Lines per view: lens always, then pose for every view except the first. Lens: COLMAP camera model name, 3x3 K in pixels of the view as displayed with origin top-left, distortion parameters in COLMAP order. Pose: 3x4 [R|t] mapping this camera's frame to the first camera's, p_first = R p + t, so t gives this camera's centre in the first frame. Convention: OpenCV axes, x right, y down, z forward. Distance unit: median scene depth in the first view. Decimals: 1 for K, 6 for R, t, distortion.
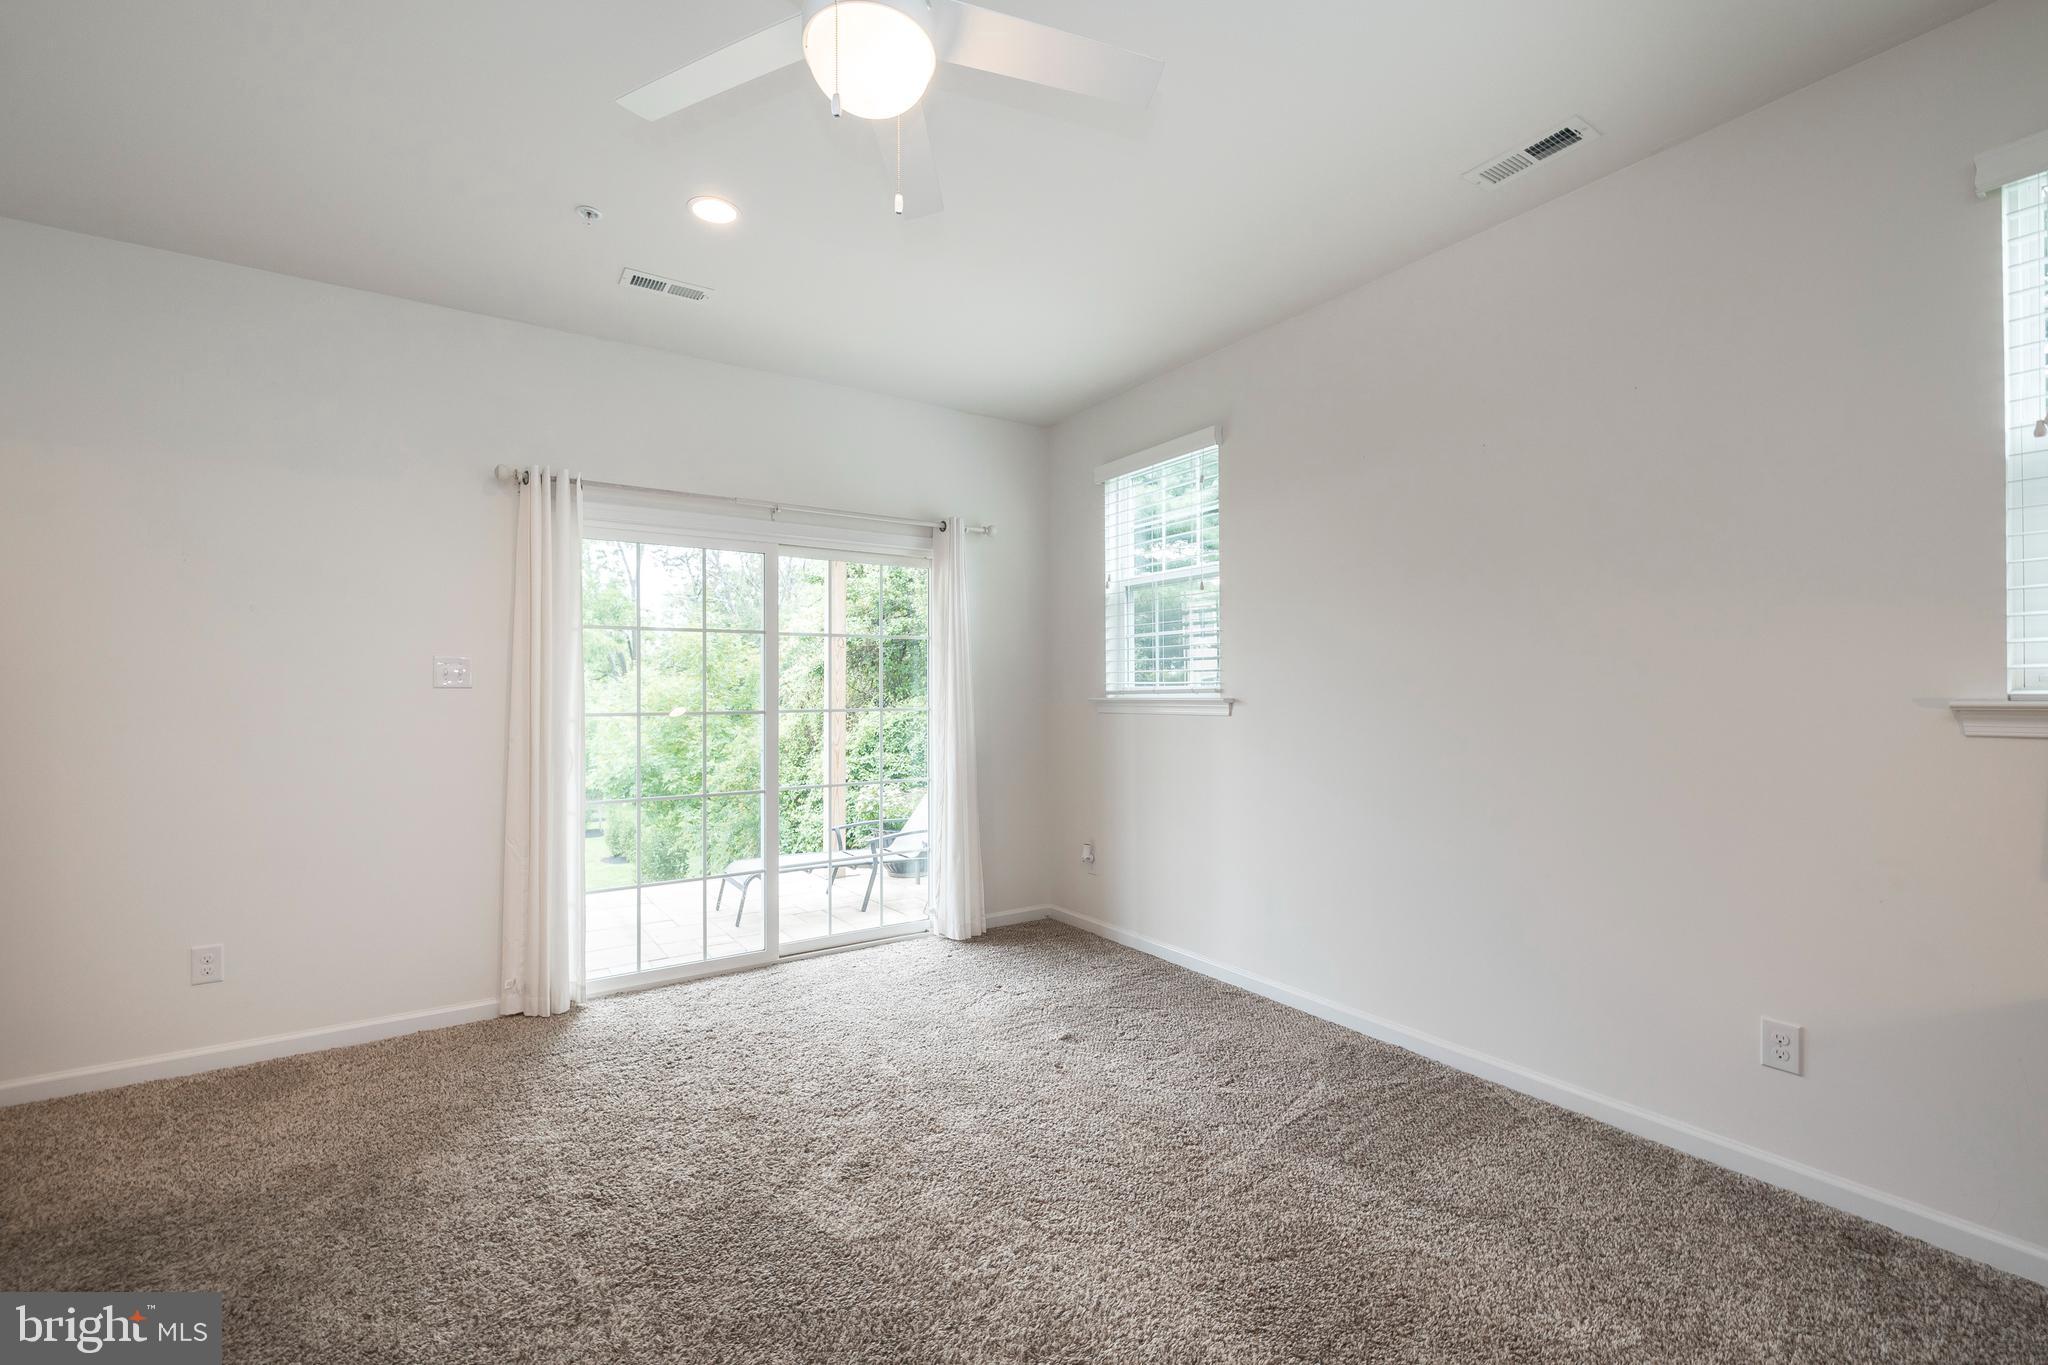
lens RADIAL K [[848.7, 0, 1025.4], [0, 848.7, 689.8], [0, 0, 1]] dist [-0.001420, -0.000877]
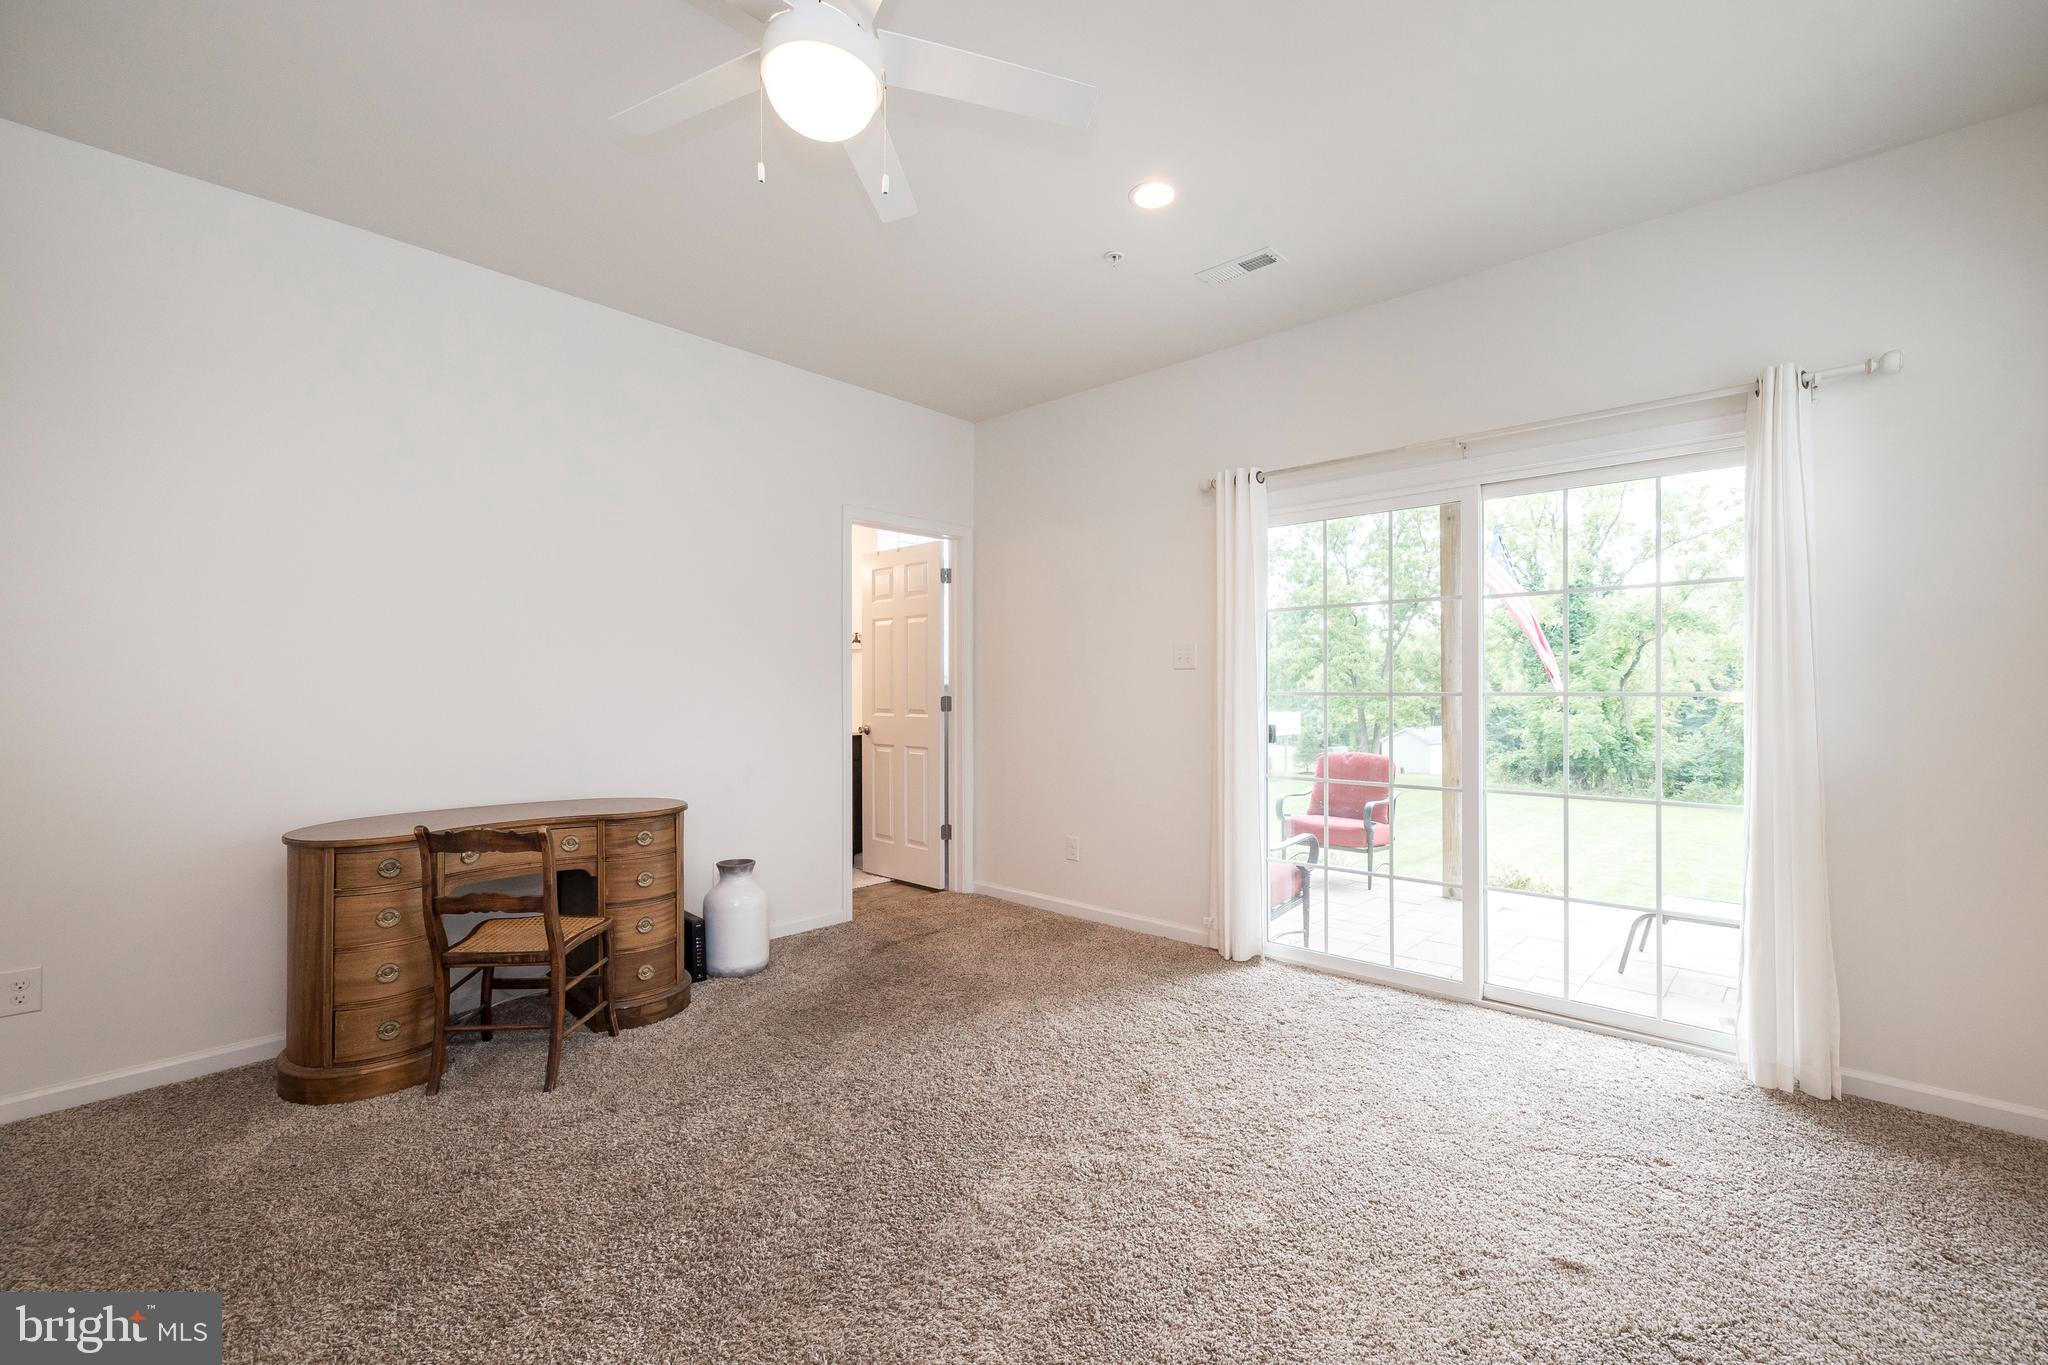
lens RADIAL K [[848.7, 0, 1023.4], [0, 848.7, 676.8], [0, 0, 1]] dist [-0.001420, -0.000877]
pose [[0.255837, -0.004697, -0.966709, 0.422595], [0.003501, 0.999986, -0.003932, 0.013548], [0.966714, -0.002379, 0.255849, 0.419960]]
